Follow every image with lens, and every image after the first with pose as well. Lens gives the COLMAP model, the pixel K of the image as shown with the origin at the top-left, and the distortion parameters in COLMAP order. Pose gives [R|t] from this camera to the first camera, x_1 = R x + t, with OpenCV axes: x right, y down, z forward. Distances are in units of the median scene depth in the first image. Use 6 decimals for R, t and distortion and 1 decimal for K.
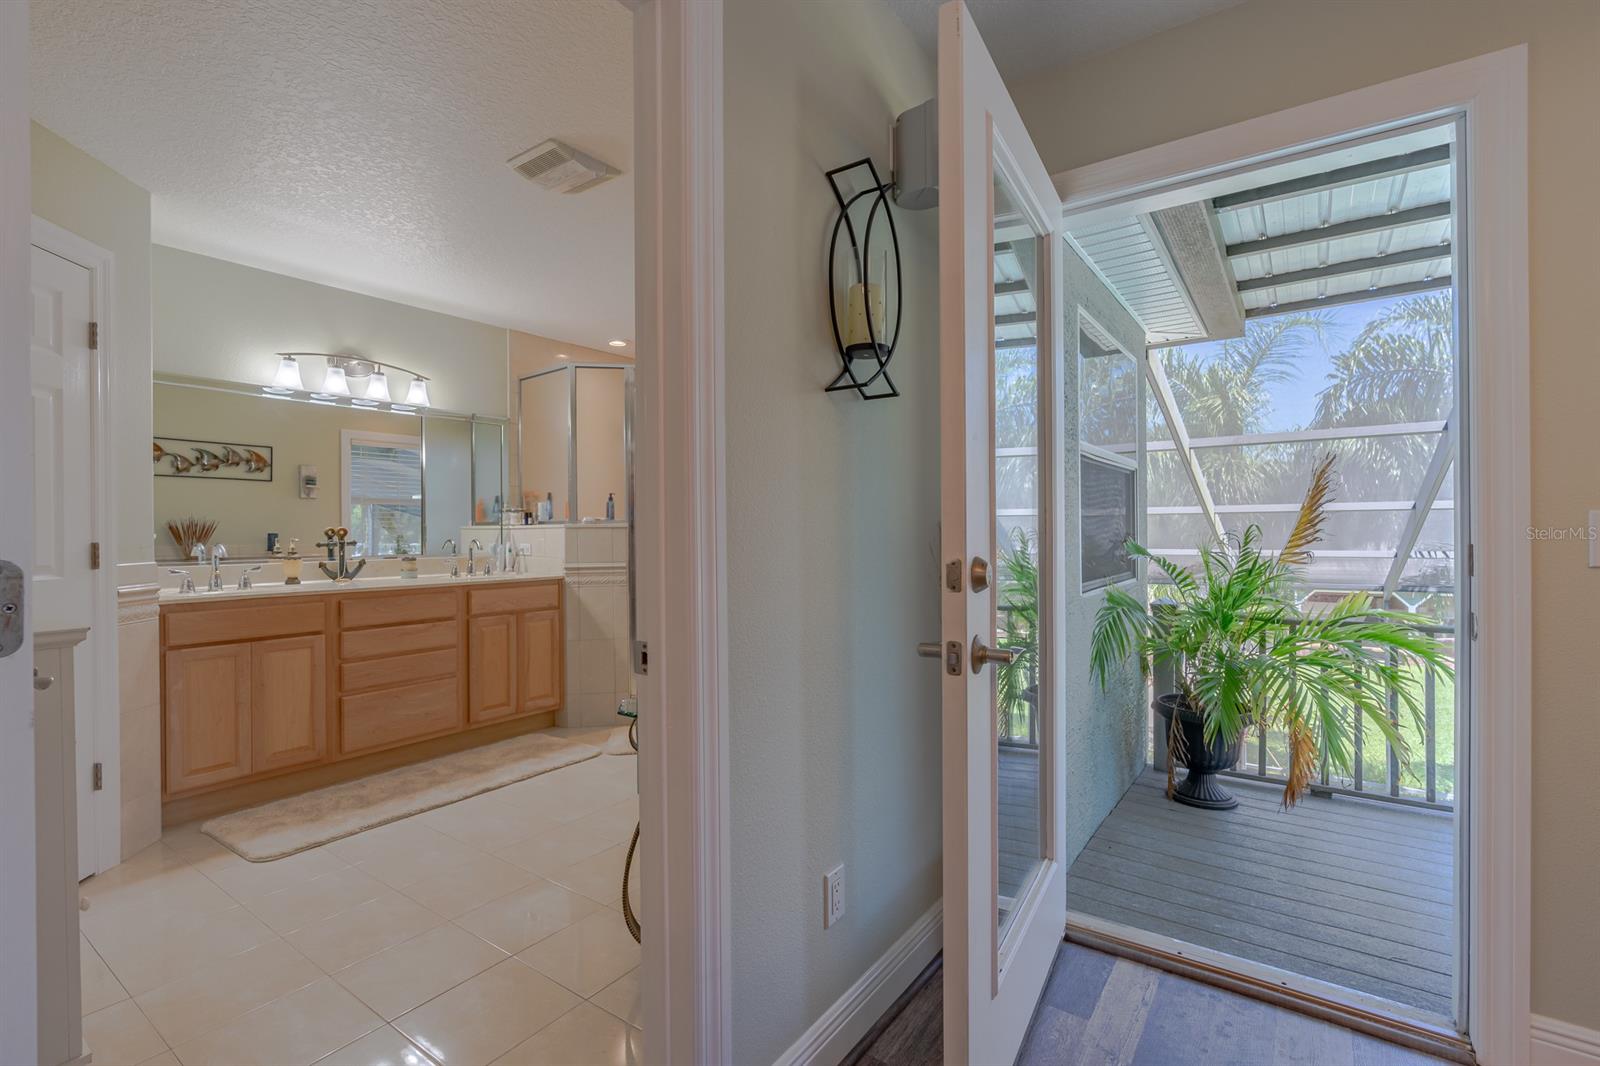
lens RADIAL K [[730.7, 0, 800.0], [0, 730.7, 533.0], [0, 0, 1]] dist [0.002788, 0.000988]
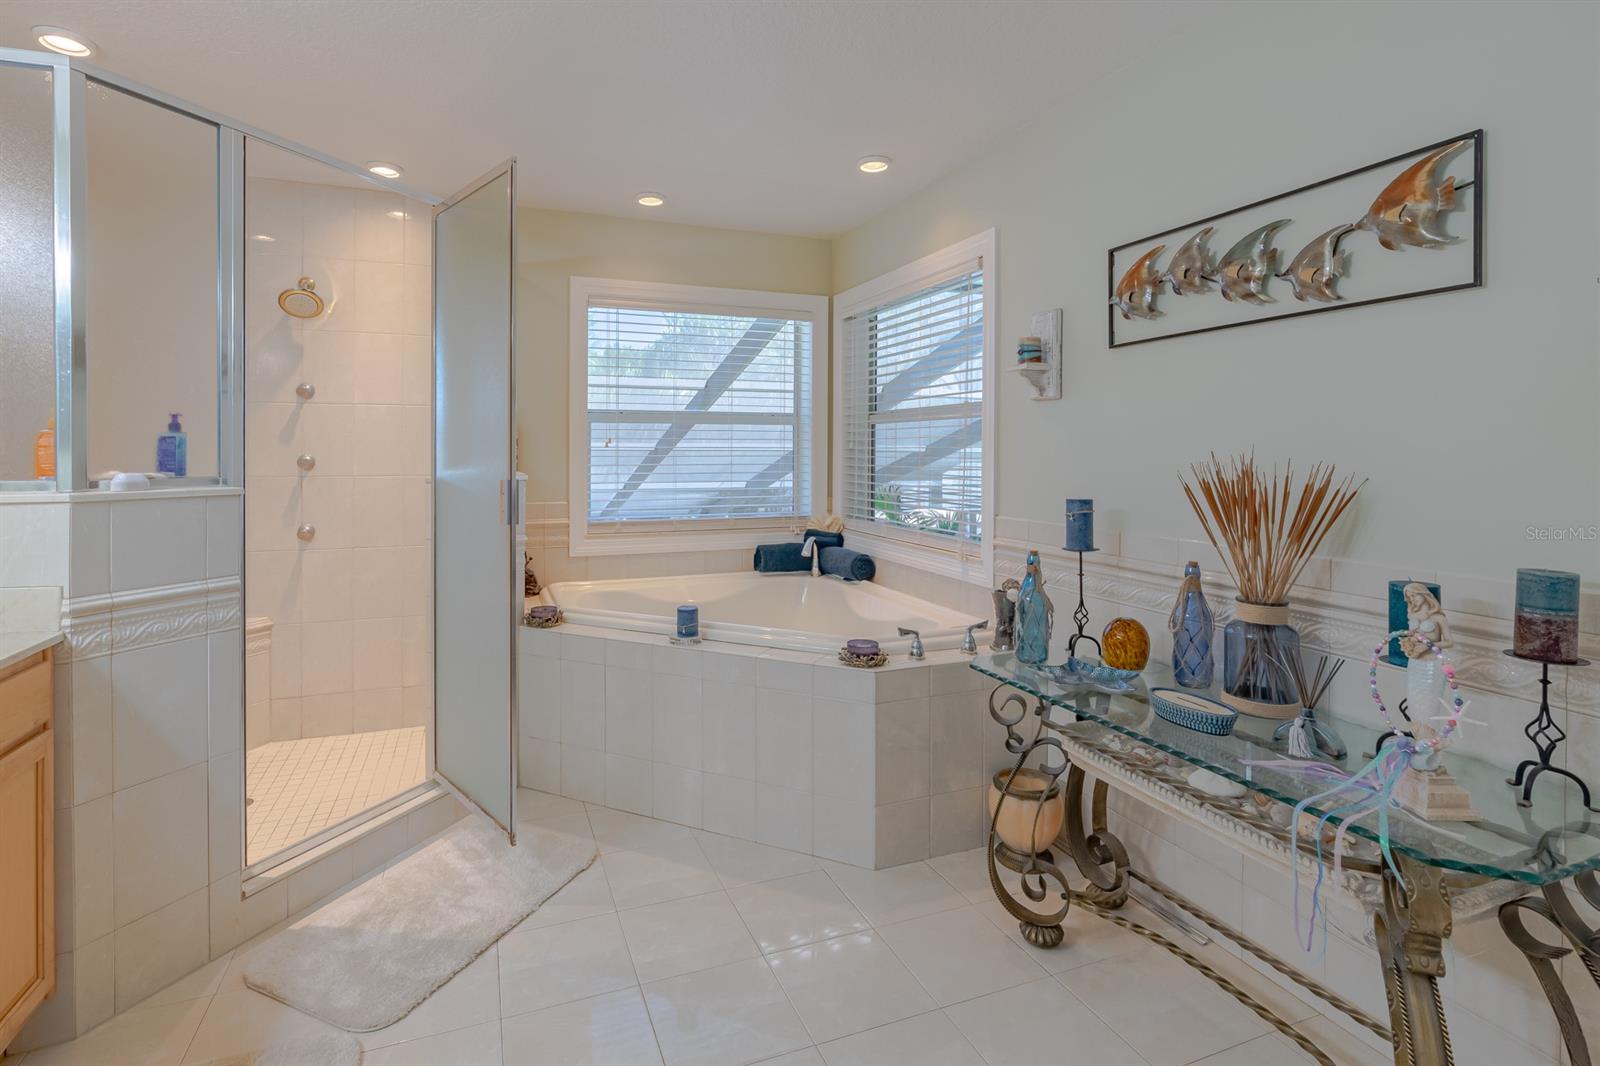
lens RADIAL K [[763.2, 0, 767.0], [0, 763.2, 460.8], [0, 0, 1]] dist [-0.000810, 0.000068]
pose [[0.563543, -0.001649, 0.826085, -0.506339], [-0.004881, 0.999974, 0.005326, -0.037376], [-0.826072, -0.007034, 0.563521, 0.562071]]
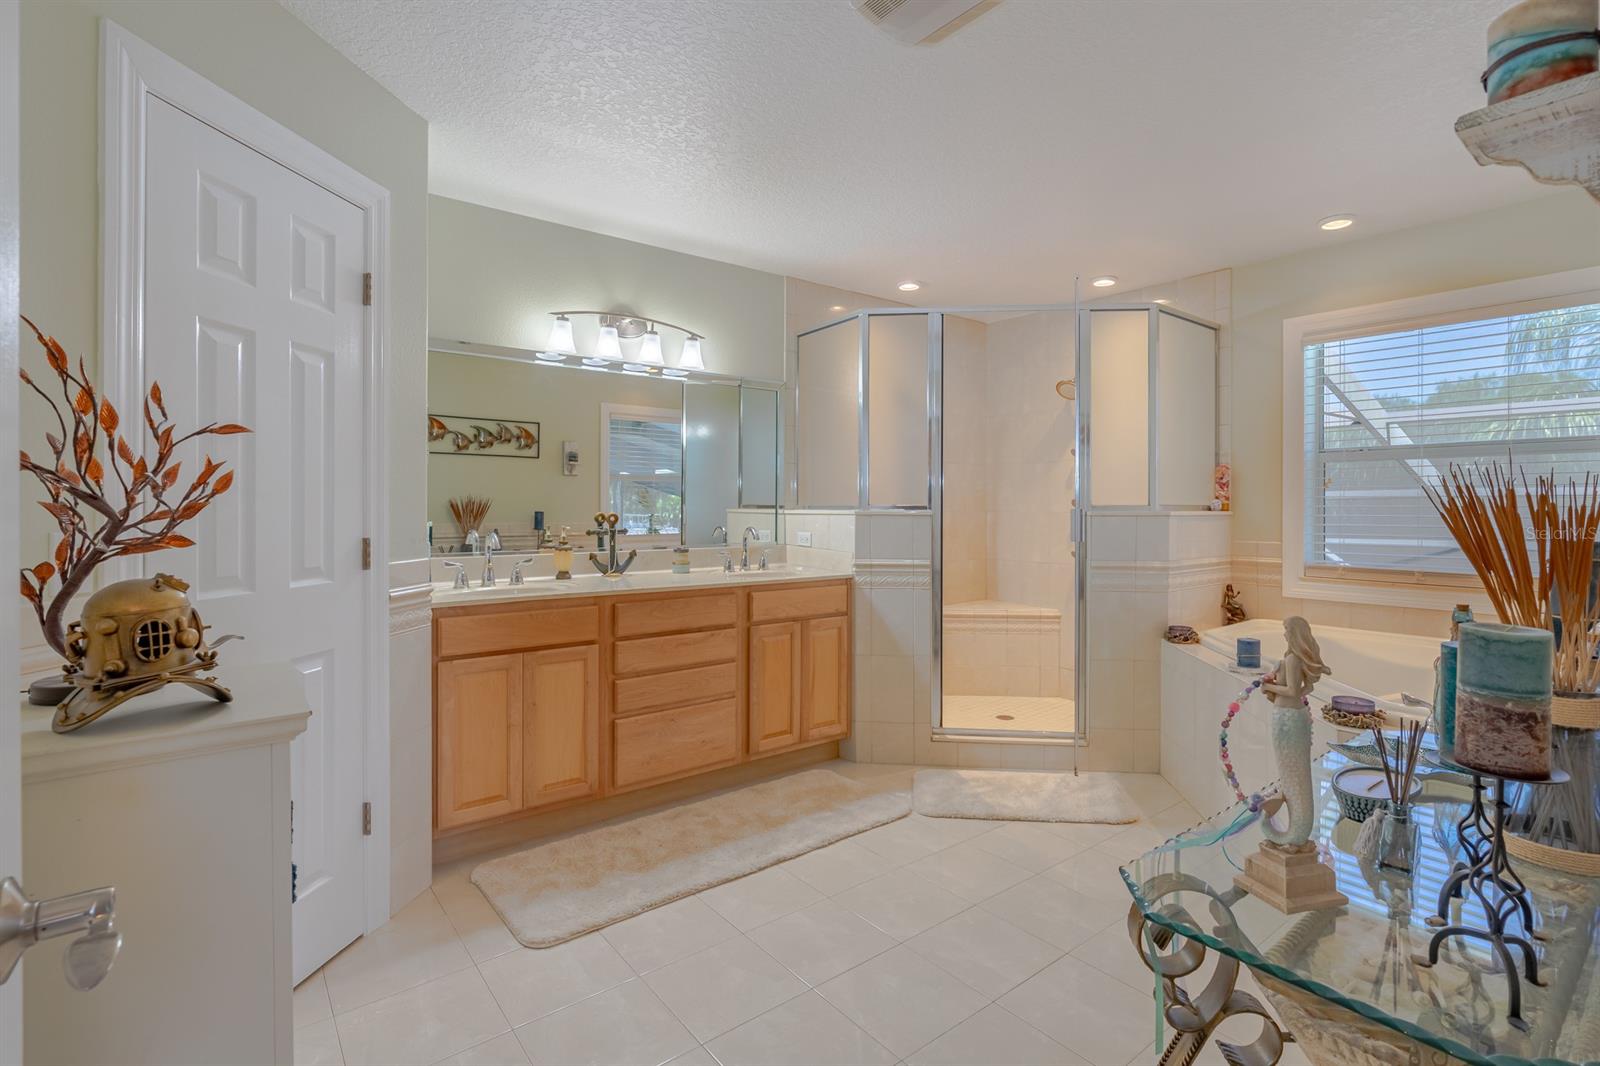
lens RADIAL K [[751.4, 0, 803.3], [0, 751.4, 507.6], [0, 0, 1]] dist [-0.001888, -0.000074]
pose [[0.961187, 0.011477, -0.275659, -0.170477], [-0.010679, 0.999933, 0.004396, -0.020639], [0.275691, -0.001281, 0.961245, 0.216439]]
